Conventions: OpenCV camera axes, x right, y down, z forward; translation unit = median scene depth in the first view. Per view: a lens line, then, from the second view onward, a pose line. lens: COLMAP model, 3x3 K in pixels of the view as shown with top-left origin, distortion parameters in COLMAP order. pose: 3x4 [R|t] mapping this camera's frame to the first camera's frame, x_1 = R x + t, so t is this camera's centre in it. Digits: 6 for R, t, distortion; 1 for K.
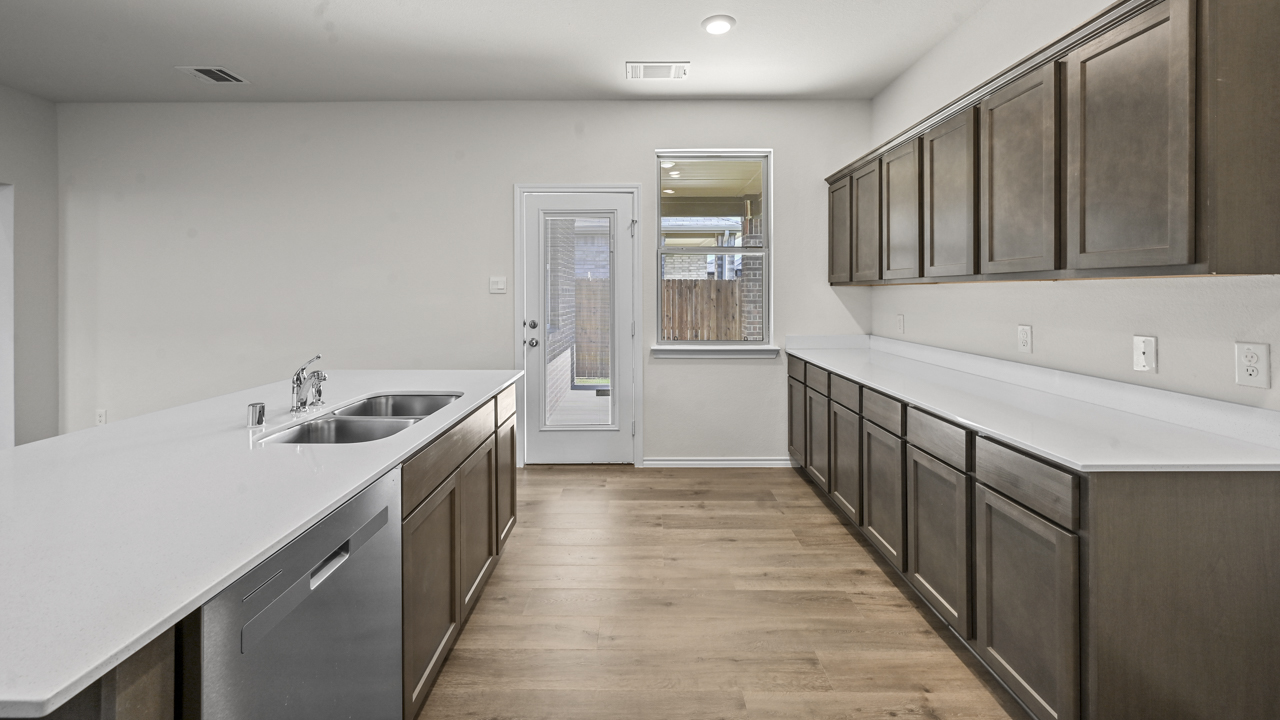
lens RADIAL K [[509.2, 0, 636.1], [0, 509.2, 293.8], [0, 0, 1]] dist [-0.001108, 0.001281]
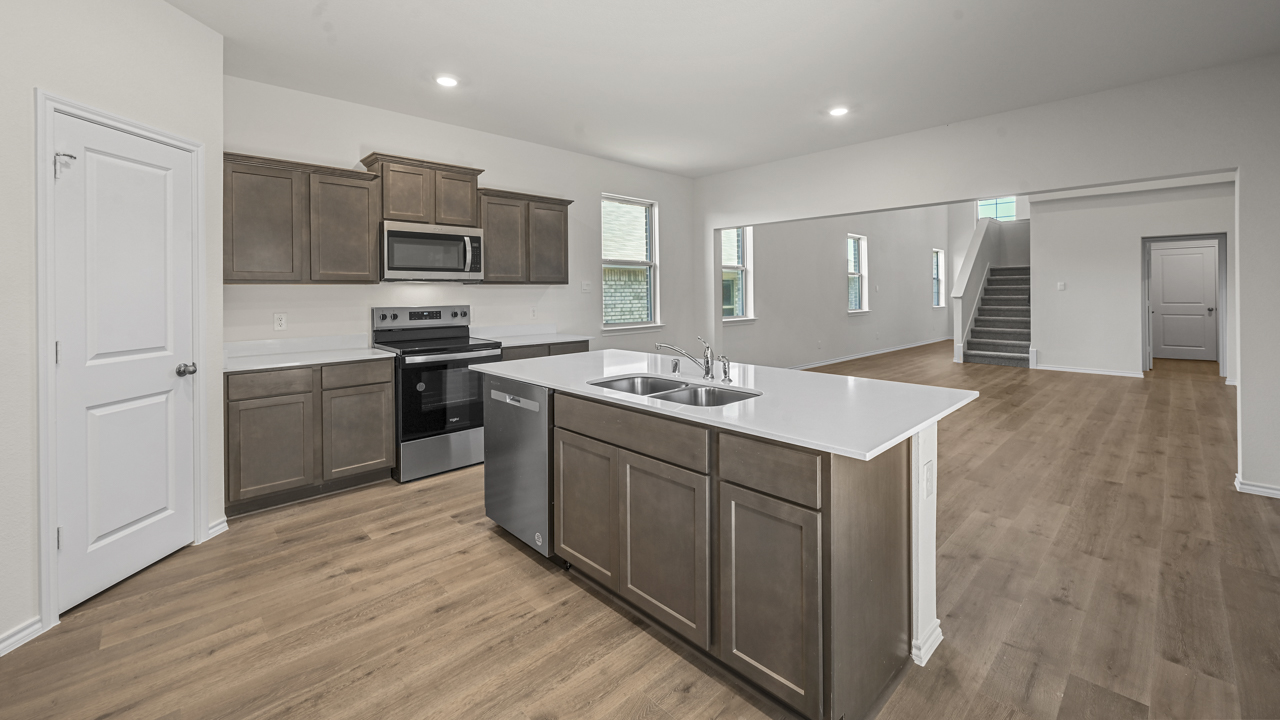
lens RADIAL K [[507.4, 0, 641.2], [0, 507.4, 293.0], [0, 0, 1]] dist [-0.001918, 0.000883]
pose [[-0.721839, 0.008731, -0.692006, 0.229983], [0.006929, 0.999961, 0.005388, 0.000713], [0.692026, -0.000906, -0.721872, 1.124460]]
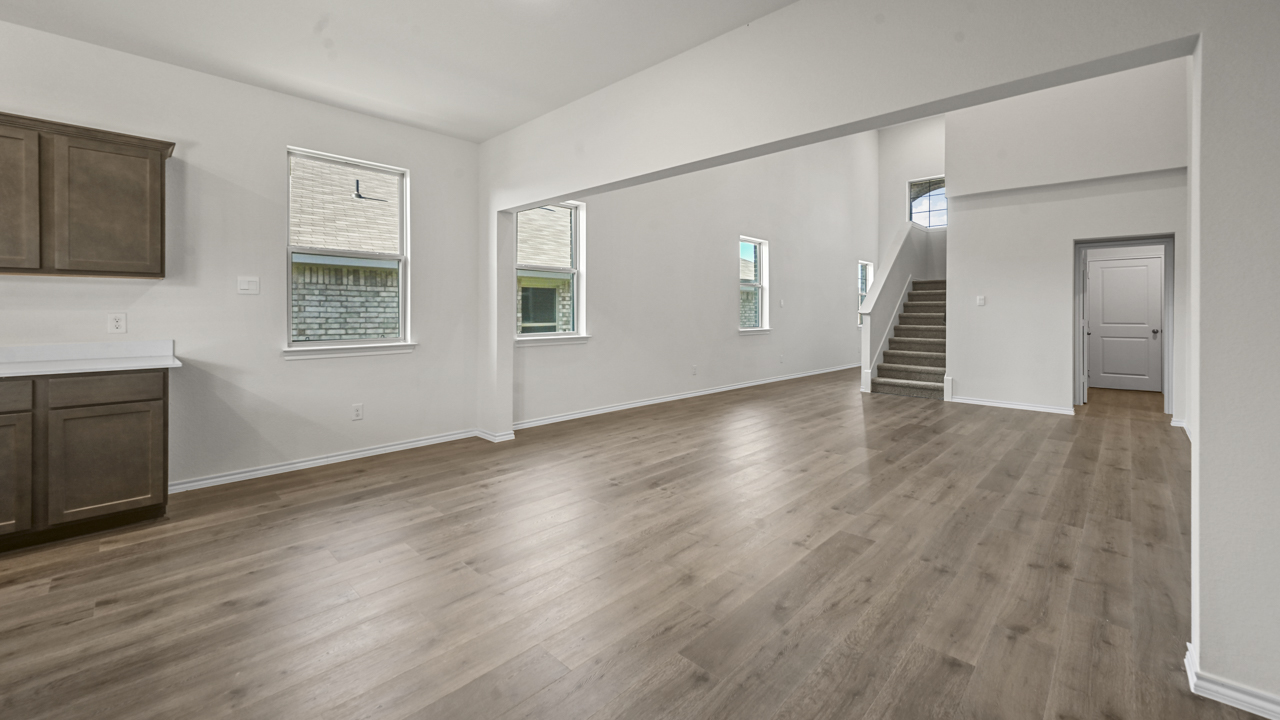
lens RADIAL K [[507.4, 0, 639.3], [0, 507.4, 311.7], [0, 0, 1]] dist [-0.001918, 0.000883]
pose [[-0.689575, 0.000763, -0.724214, -0.673803], [-0.005257, 0.999968, 0.006060, 0.038488], [0.724195, 0.007986, -0.689549, 1.169825]]
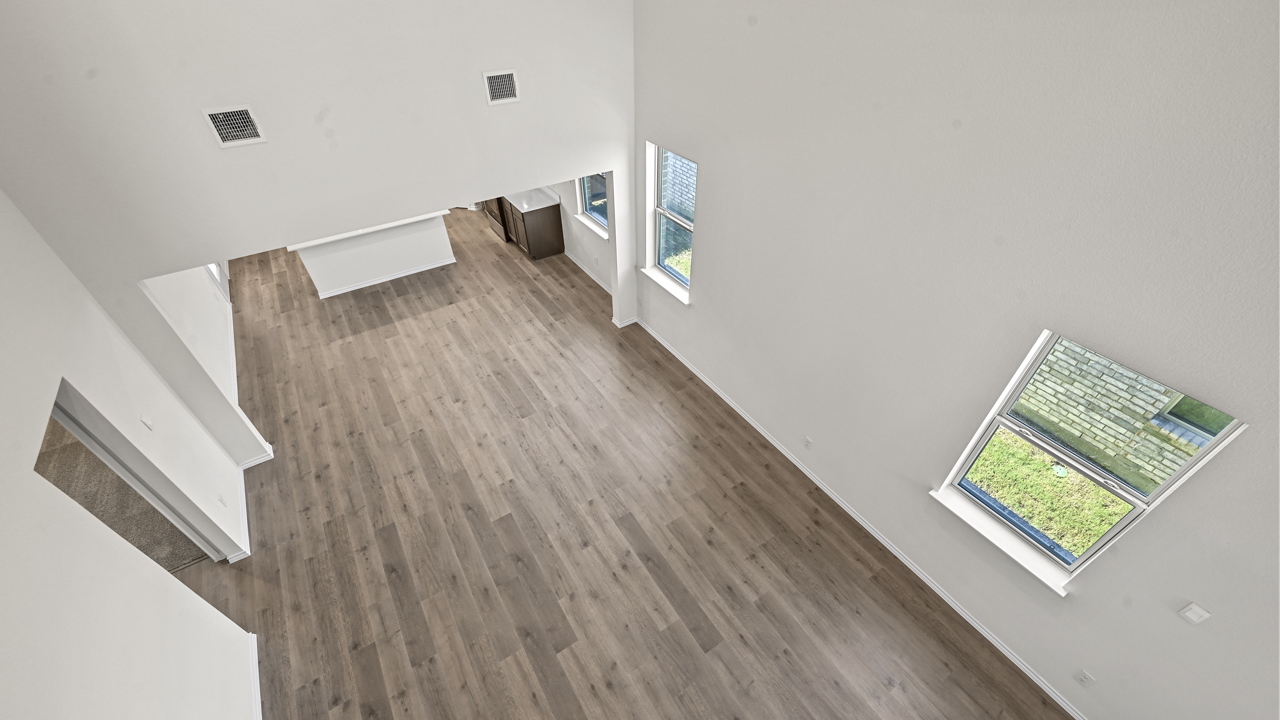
lens RADIAL K [[507.4, 0, 640.7], [0, 507.4, 392.5], [0, 0, 1]] dist [-0.001918, 0.000883]
pose [[-0.543176, -0.563512, 0.622426, -3.285884], [0.012028, 0.736021, 0.676852, -0.944959], [-0.839533, 0.375136, -0.393011, 0.744657]]
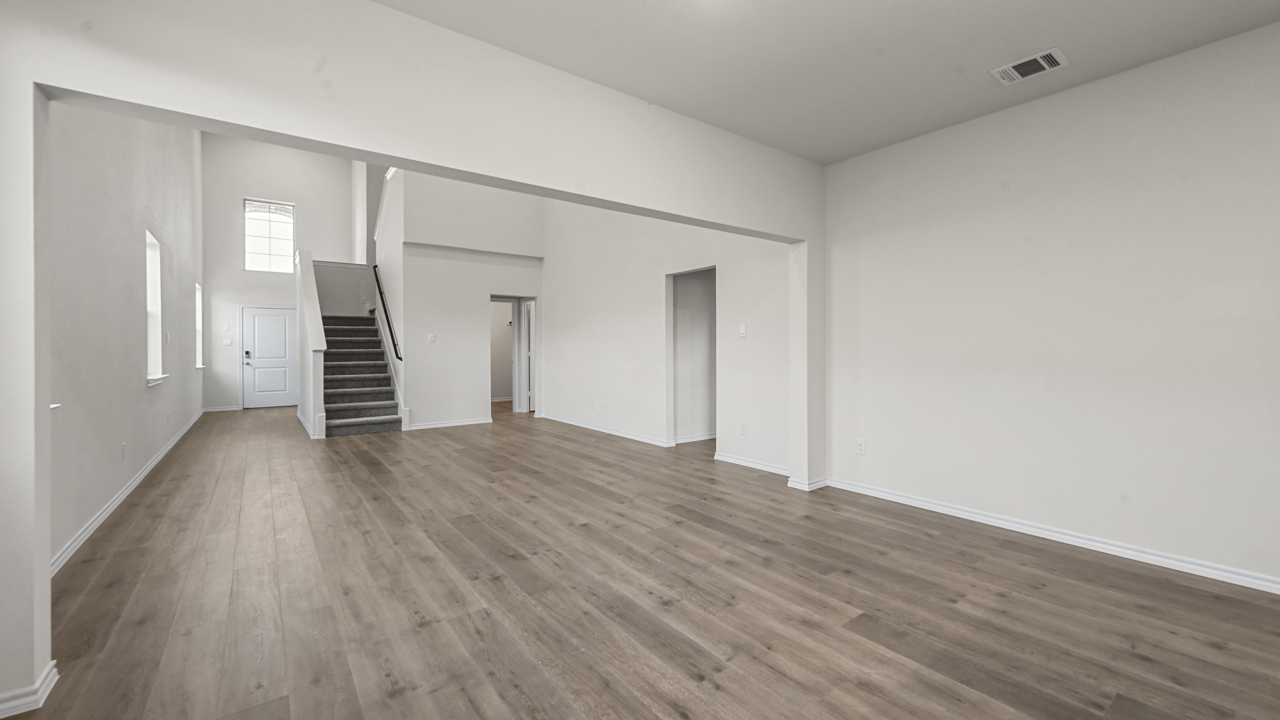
lens RADIAL K [[507.4, 0, 638.4], [0, 507.4, 348.8], [0, 0, 1]] dist [-0.001918, 0.000883]
pose [[0.603196, 0.003048, -0.797587, -0.624864], [-0.001590, 0.999995, 0.002619, 0.042000], [0.797591, -0.000311, 0.603198, -0.030862]]
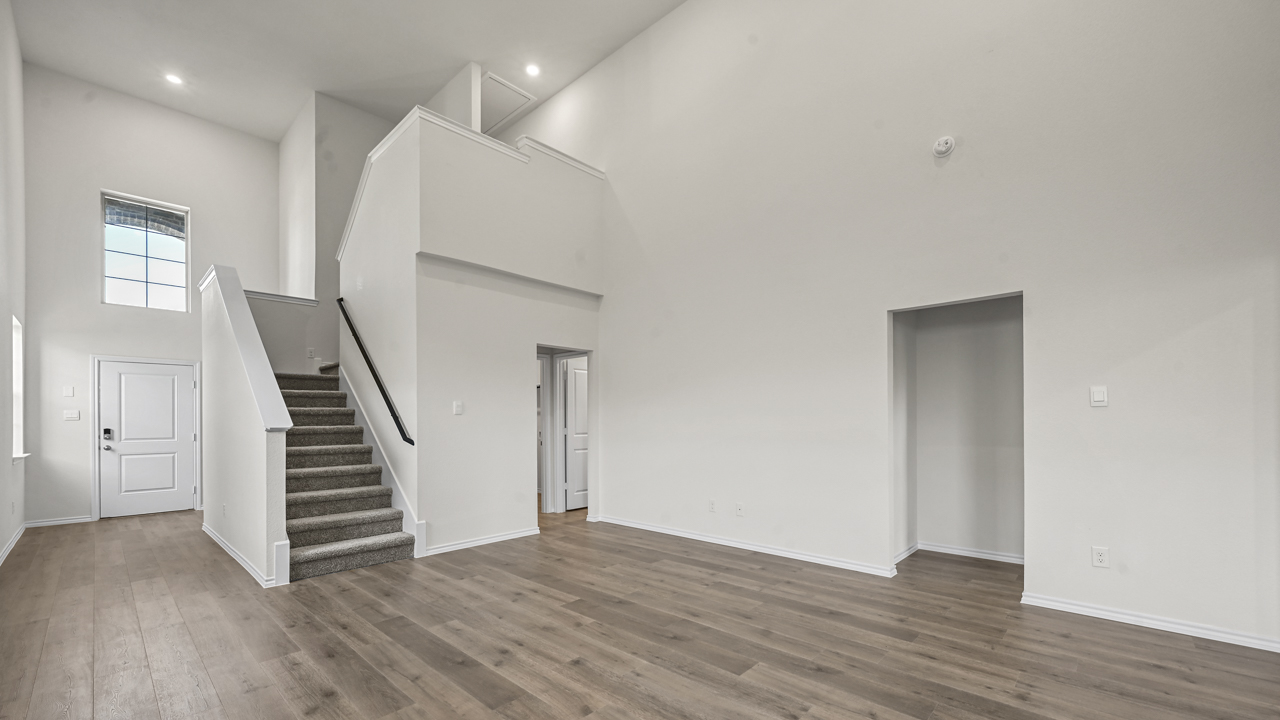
lens RADIAL K [[509.2, 0, 638.0], [0, 509.2, 418.4], [0, 0, 1]] dist [-0.001108, 0.001281]
pose [[0.733014, -0.002672, -0.680208, -1.801899], [0.000537, 0.999994, -0.003349, 0.034381], [0.680213, 0.002090, 0.733011, -0.129099]]
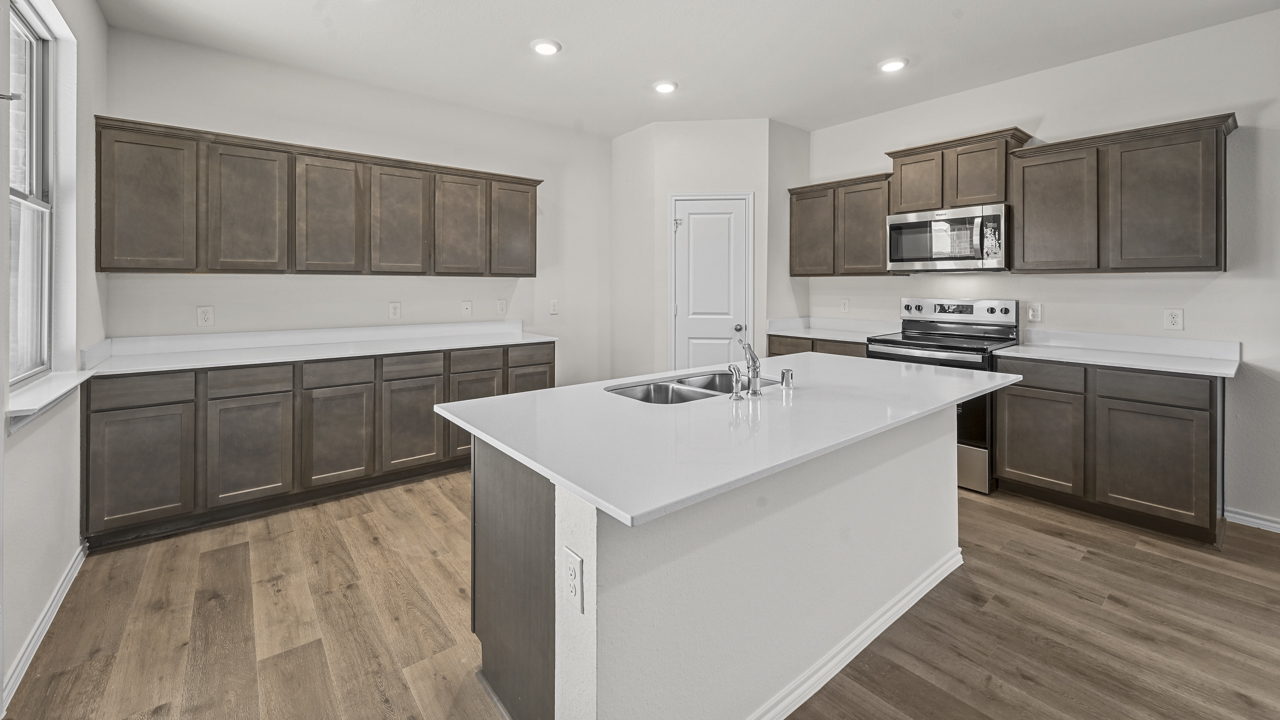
lens RADIAL K [[507.4, 0, 635.9], [0, 507.4, 283.9], [0, 0, 1]] dist [-0.001918, 0.000883]
pose [[-0.626446, 0.000739, 0.779464, -0.805524], [0.001138, 0.999999, -0.000033, 0.002462], [-0.779464, 0.000867, -0.626447, 1.129764]]
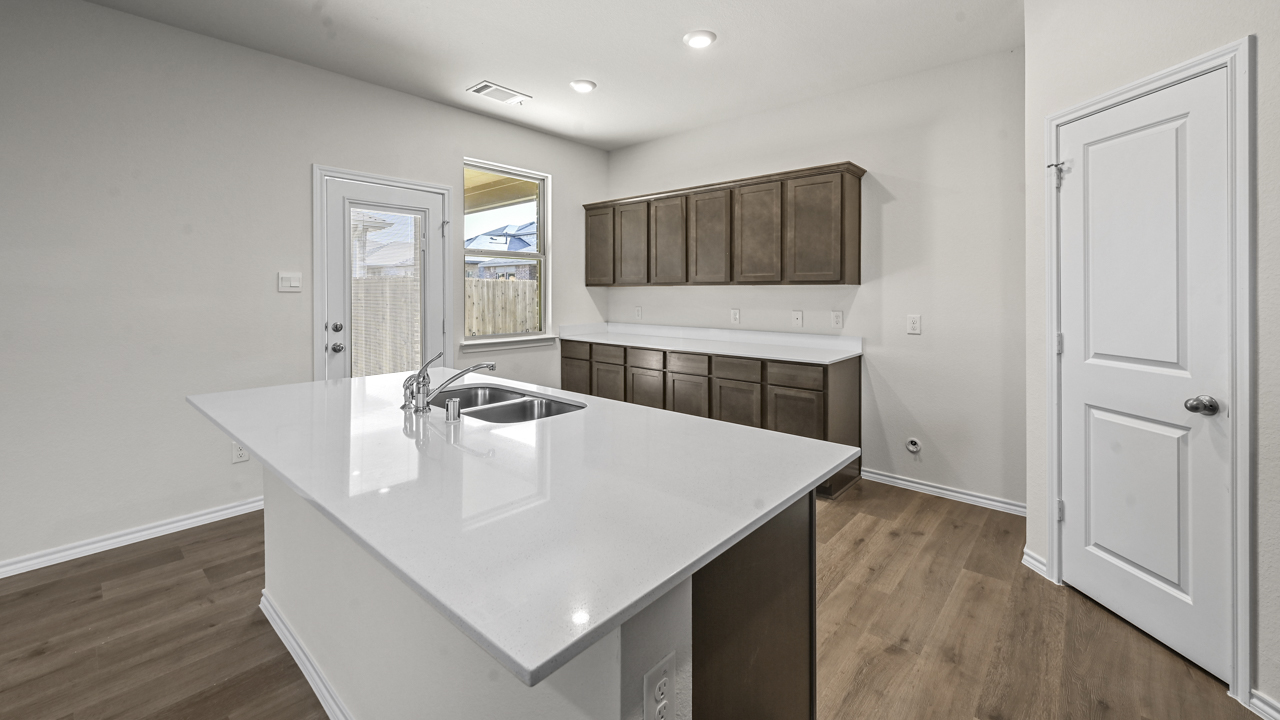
lens RADIAL K [[507.4, 0, 639.8], [0, 507.4, 293.3], [0, 0, 1]] dist [-0.001918, 0.000883]
pose [[0.657205, -0.001503, 0.753711, -0.682223], [0.001936, 0.999998, 0.000305, 0.002560], [-0.753710, 0.001259, 0.657206, 0.036514]]
